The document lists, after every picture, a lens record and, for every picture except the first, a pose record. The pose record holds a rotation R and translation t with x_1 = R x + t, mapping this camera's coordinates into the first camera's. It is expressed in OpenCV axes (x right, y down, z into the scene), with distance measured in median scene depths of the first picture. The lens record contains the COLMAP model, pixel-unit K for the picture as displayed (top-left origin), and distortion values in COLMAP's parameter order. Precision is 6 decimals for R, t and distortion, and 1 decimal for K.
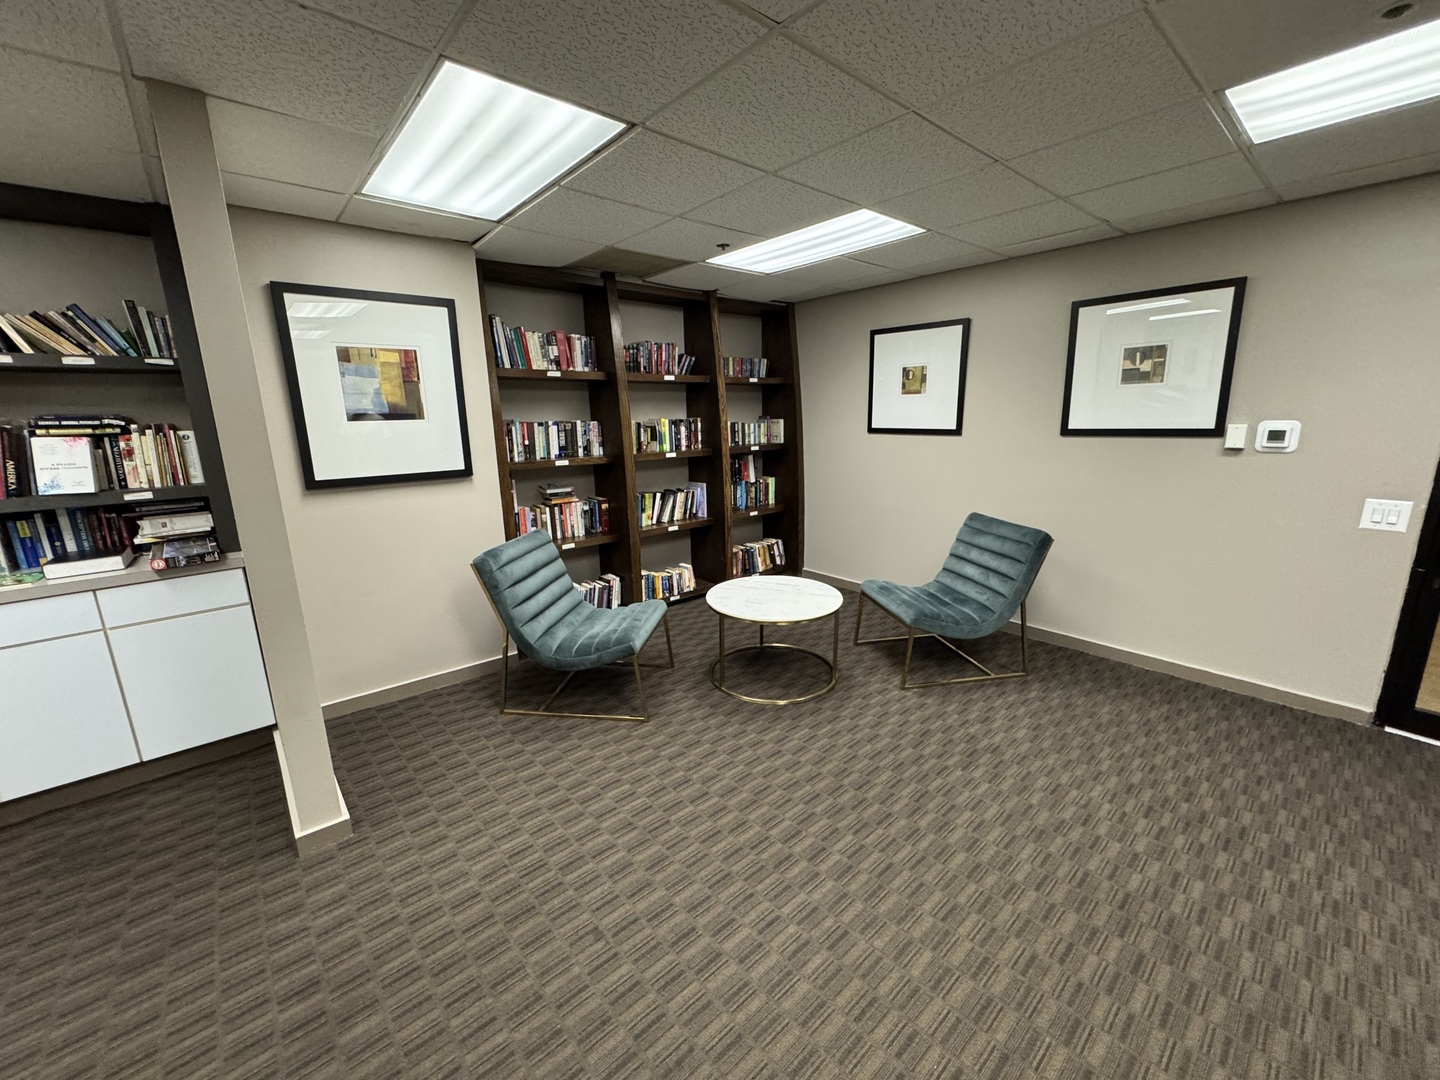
lens RADIAL K [[576.3, 0, 721.5], [0, 576.3, 540.1], [0, 0, 1]] dist [-0.002347, 0.000616]
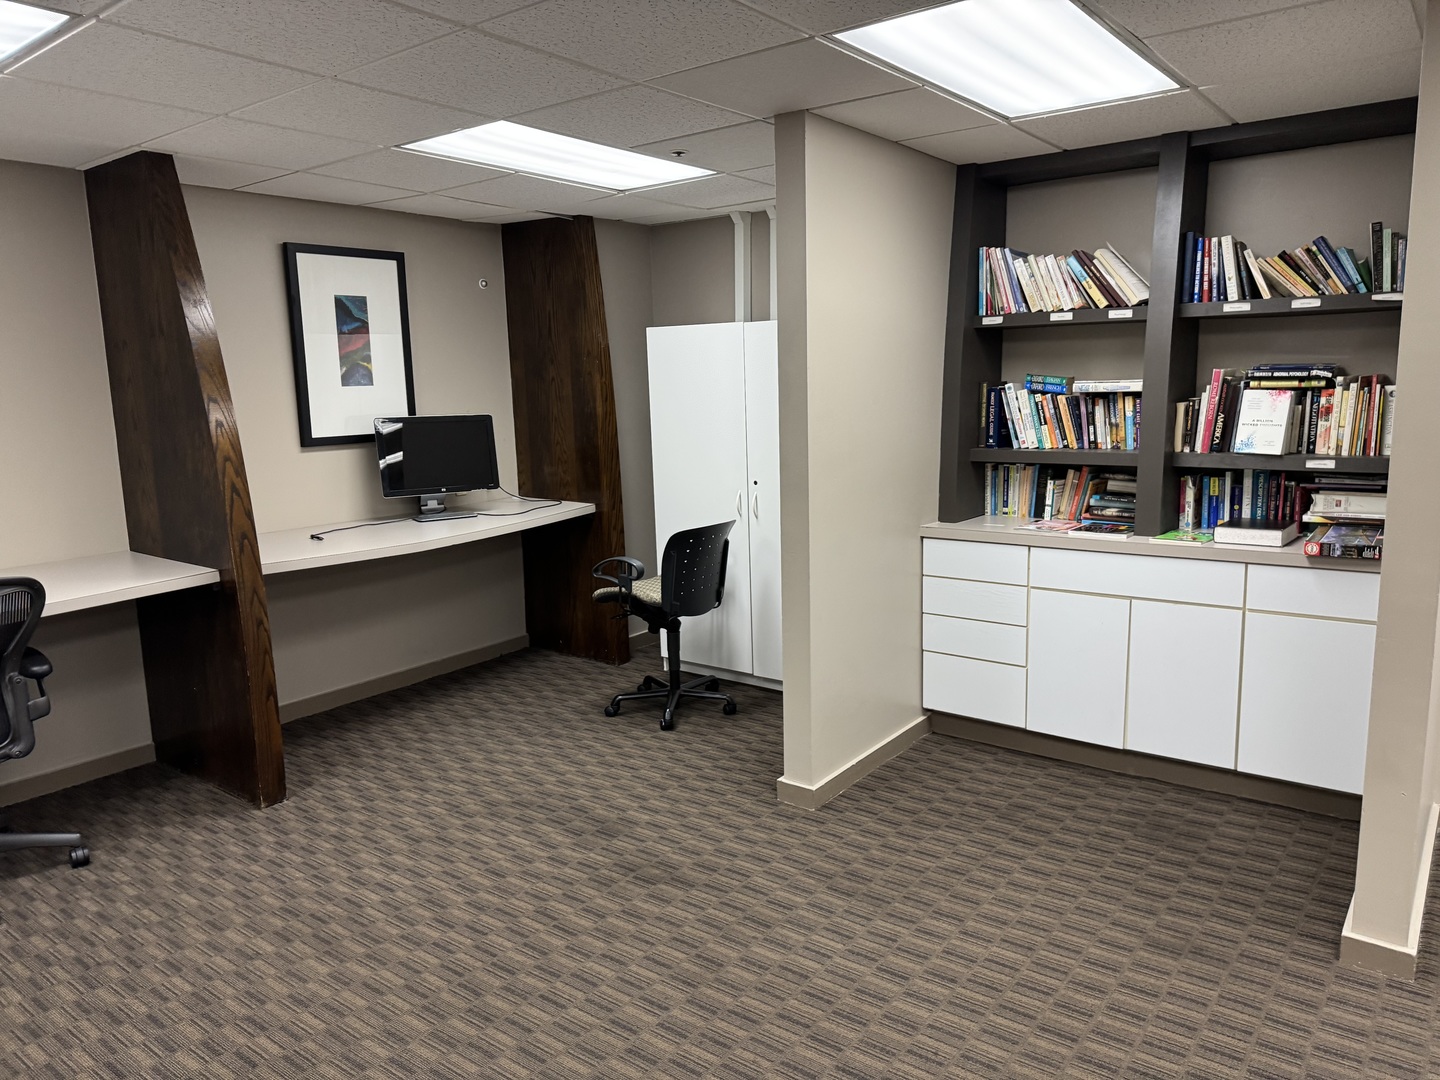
lens RADIAL K [[1012.9, 0, 728.9], [0, 1012.9, 540.3], [0, 0, 1]] dist [0.065647, -0.077025]
pose [[0.204915, 0.171830, -0.963579, 0.240854], [-0.196204, 0.971698, 0.131553, 0.001710], [0.958913, 0.162101, 0.232829, -0.127515]]
